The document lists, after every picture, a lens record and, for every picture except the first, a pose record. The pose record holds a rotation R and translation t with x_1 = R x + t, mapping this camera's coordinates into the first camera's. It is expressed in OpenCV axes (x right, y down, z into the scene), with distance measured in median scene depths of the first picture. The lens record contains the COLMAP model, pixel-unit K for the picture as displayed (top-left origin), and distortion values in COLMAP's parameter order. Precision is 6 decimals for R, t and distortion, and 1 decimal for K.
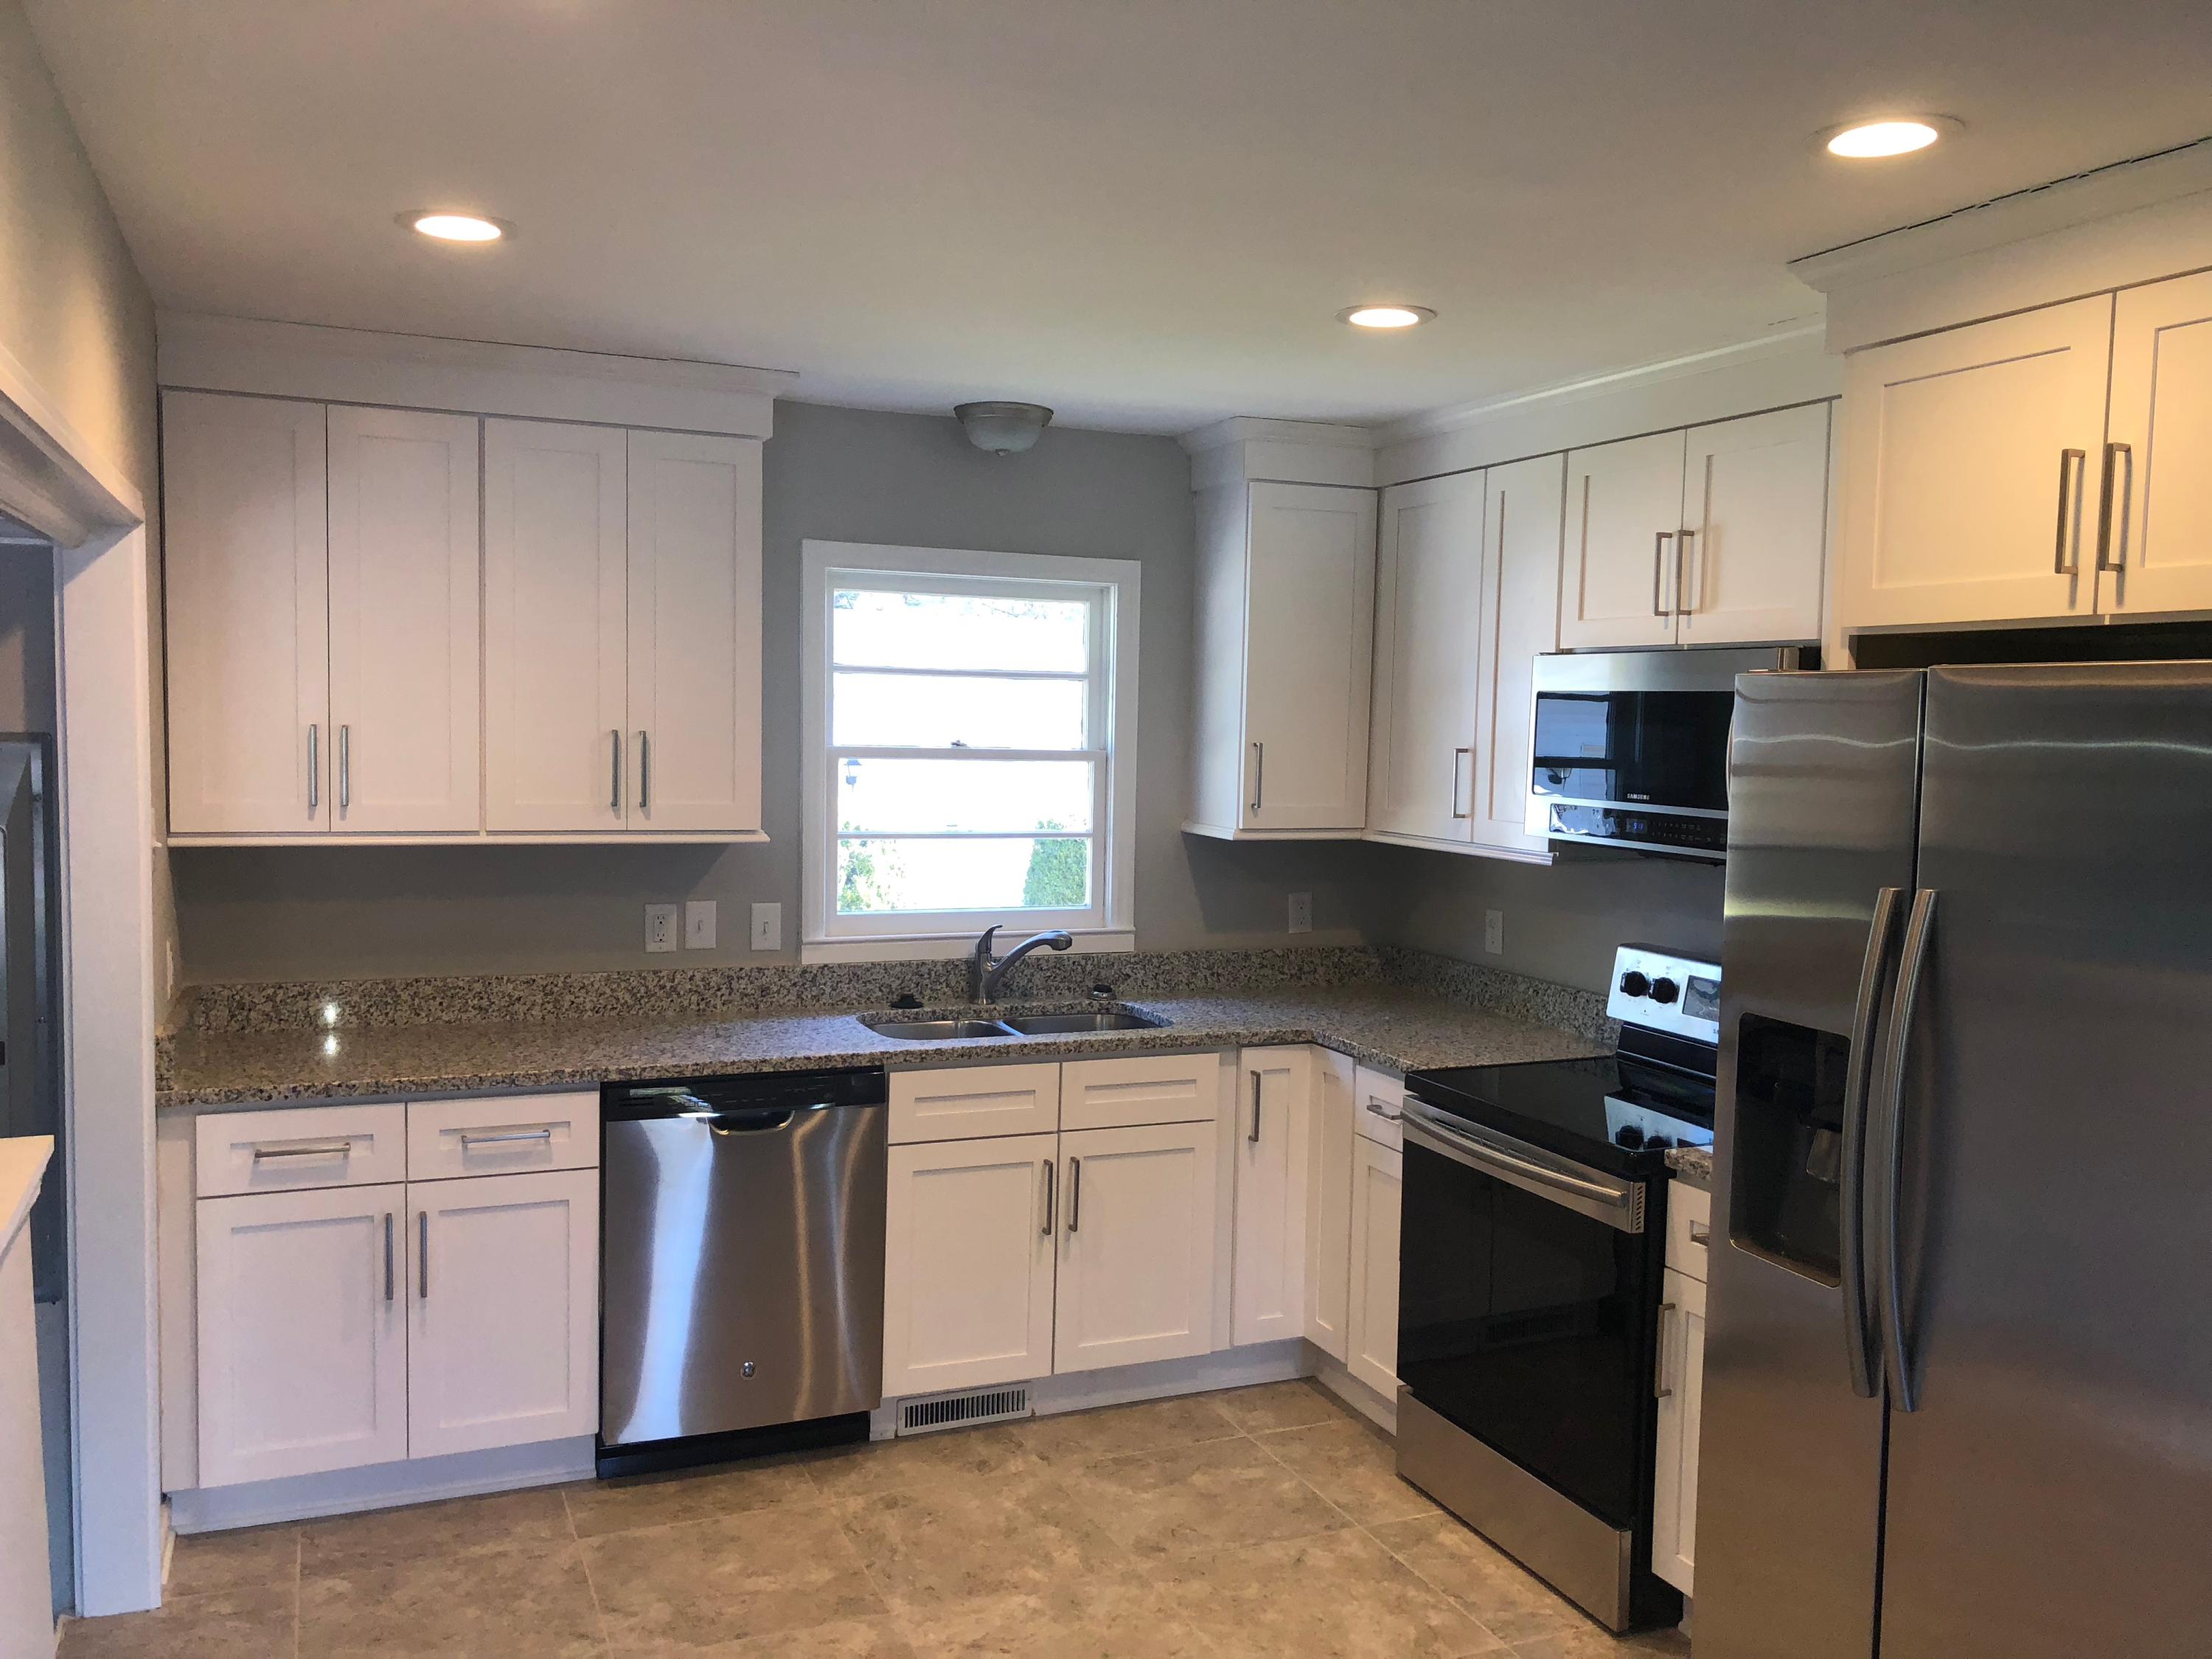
lens RADIAL K [[1776.0, 0, 1113.0], [0, 1776.0, 864.9], [0, 0, 1]] dist [0.170811, -0.452358]
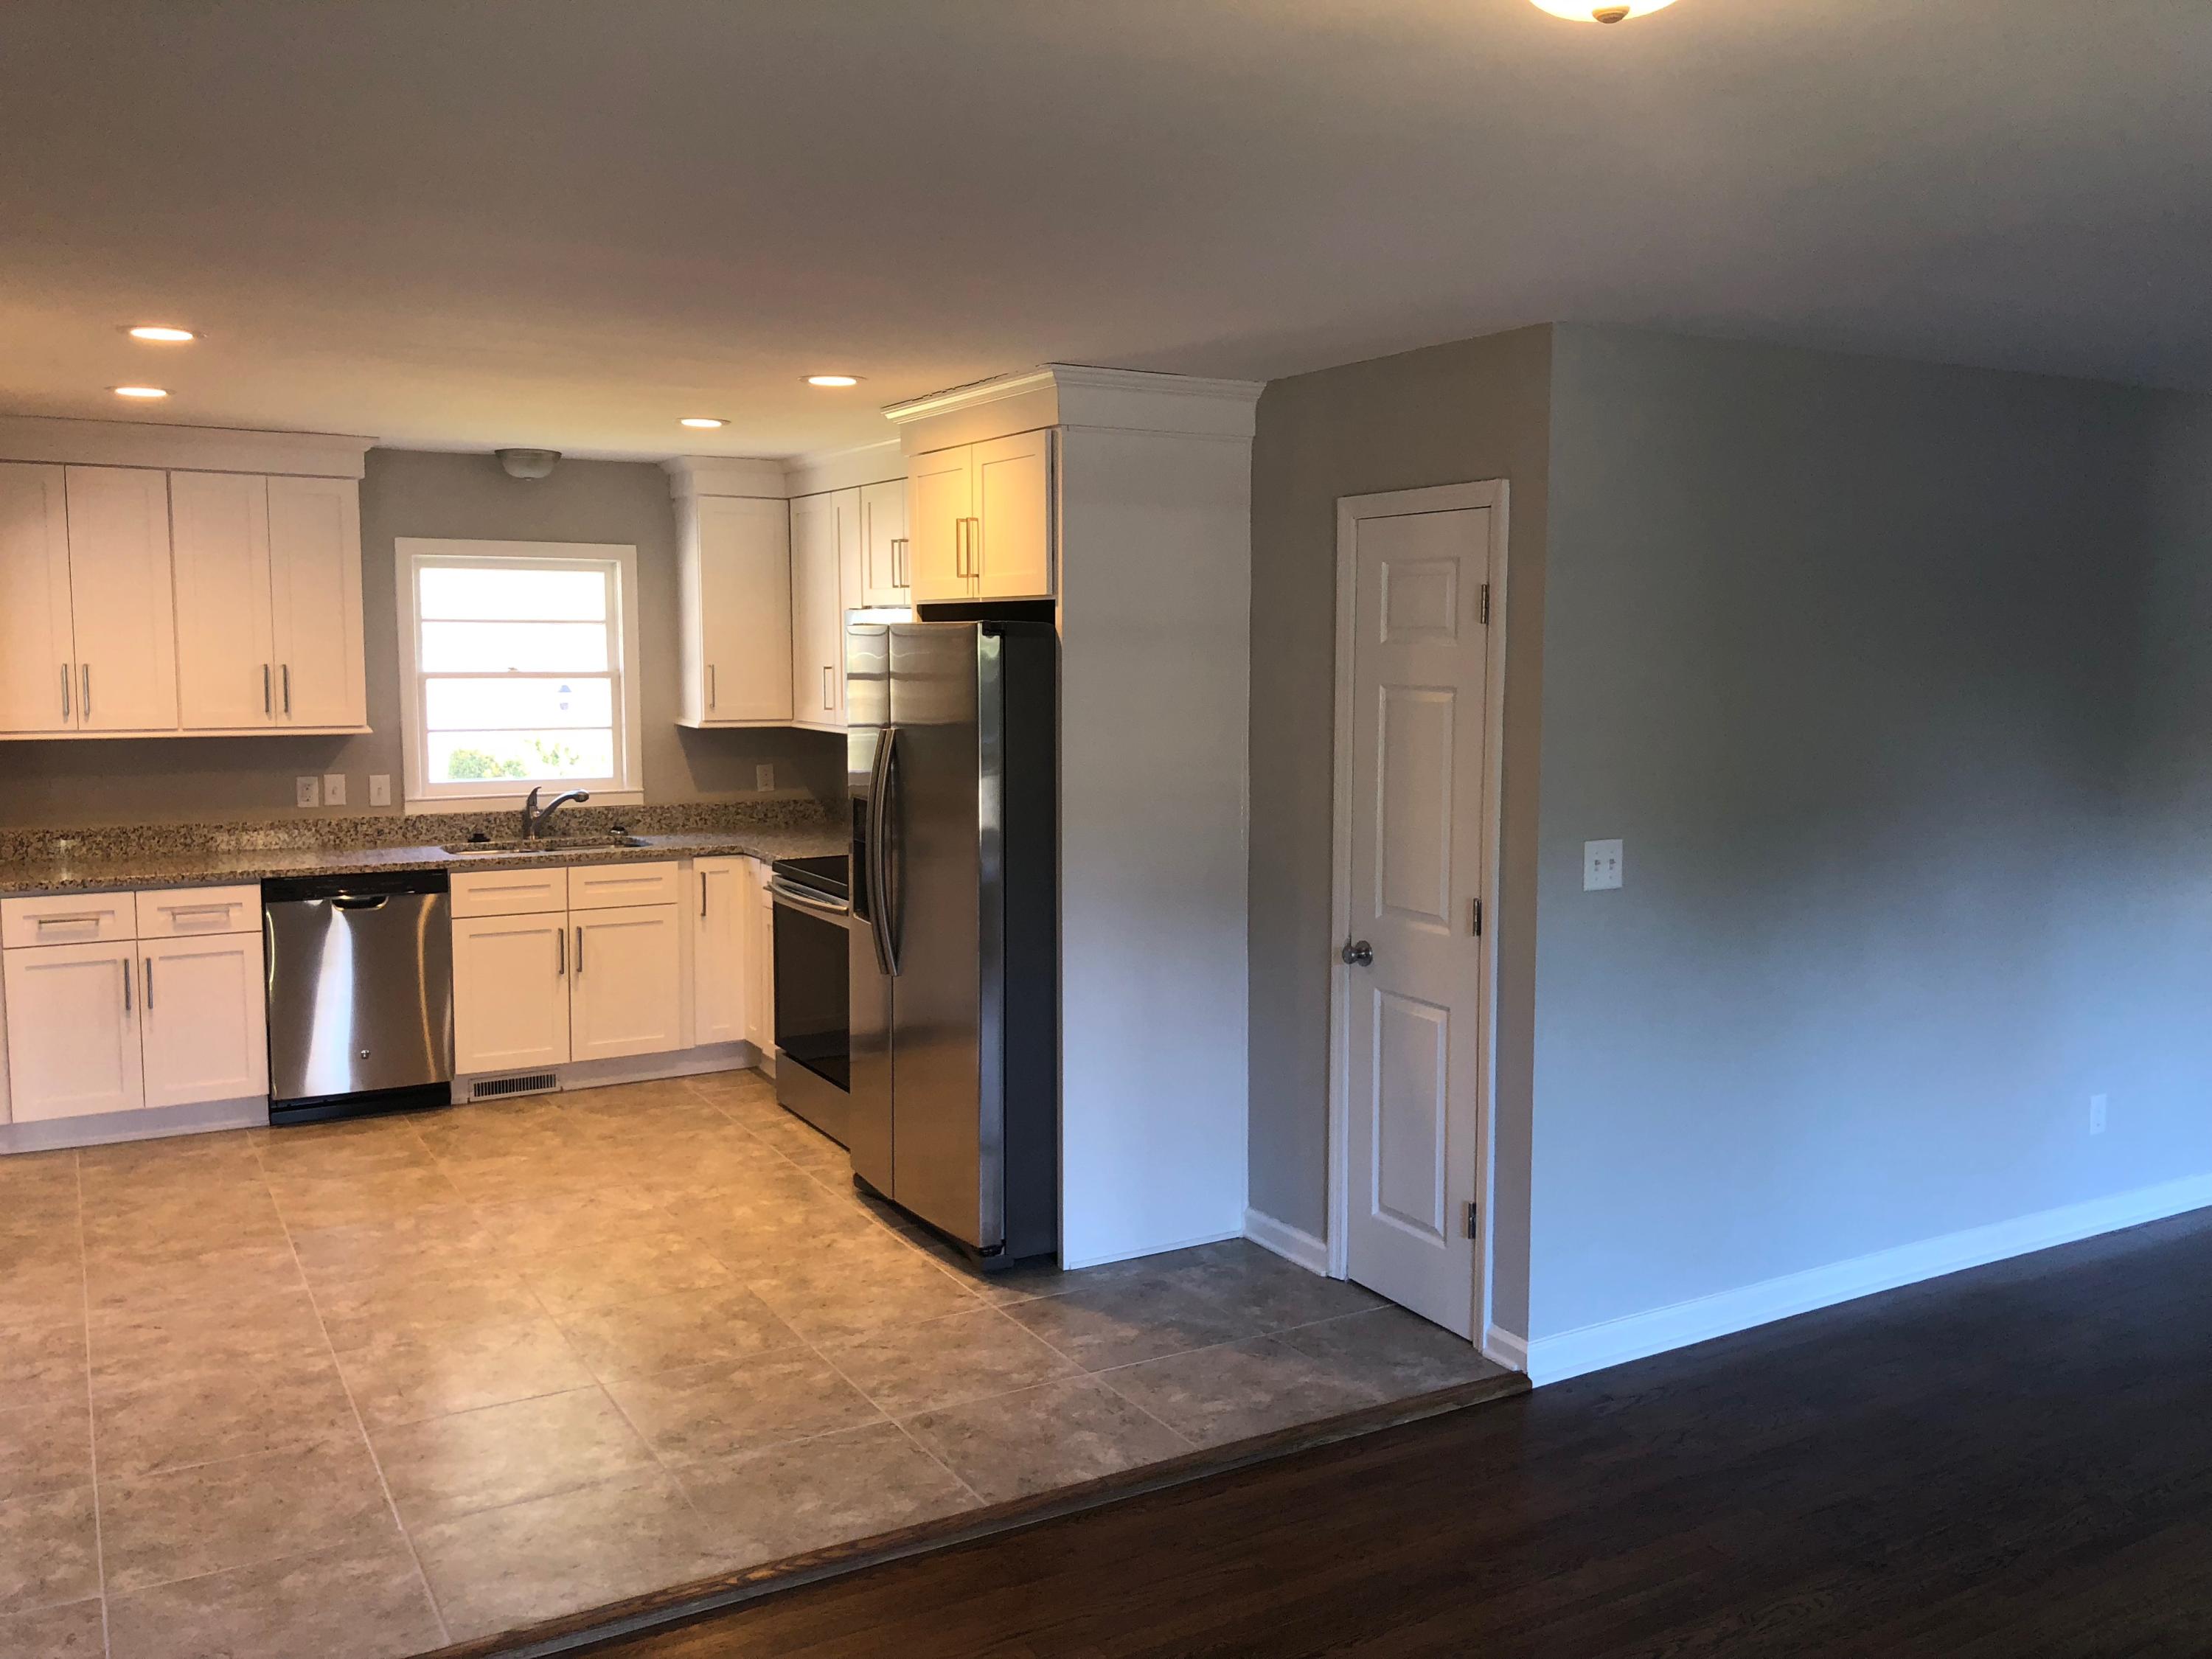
lens RADIAL K [[1785.7, 0, 1106.0], [0, 1785.7, 829.5], [0, 0, 1]] dist [0.021774, -0.000143]
pose [[0.993049, -0.028894, 0.114103, 0.264227], [0.026399, 0.999380, 0.023317, 0.051952], [-0.114706, -0.020143, 0.993195, -0.636697]]
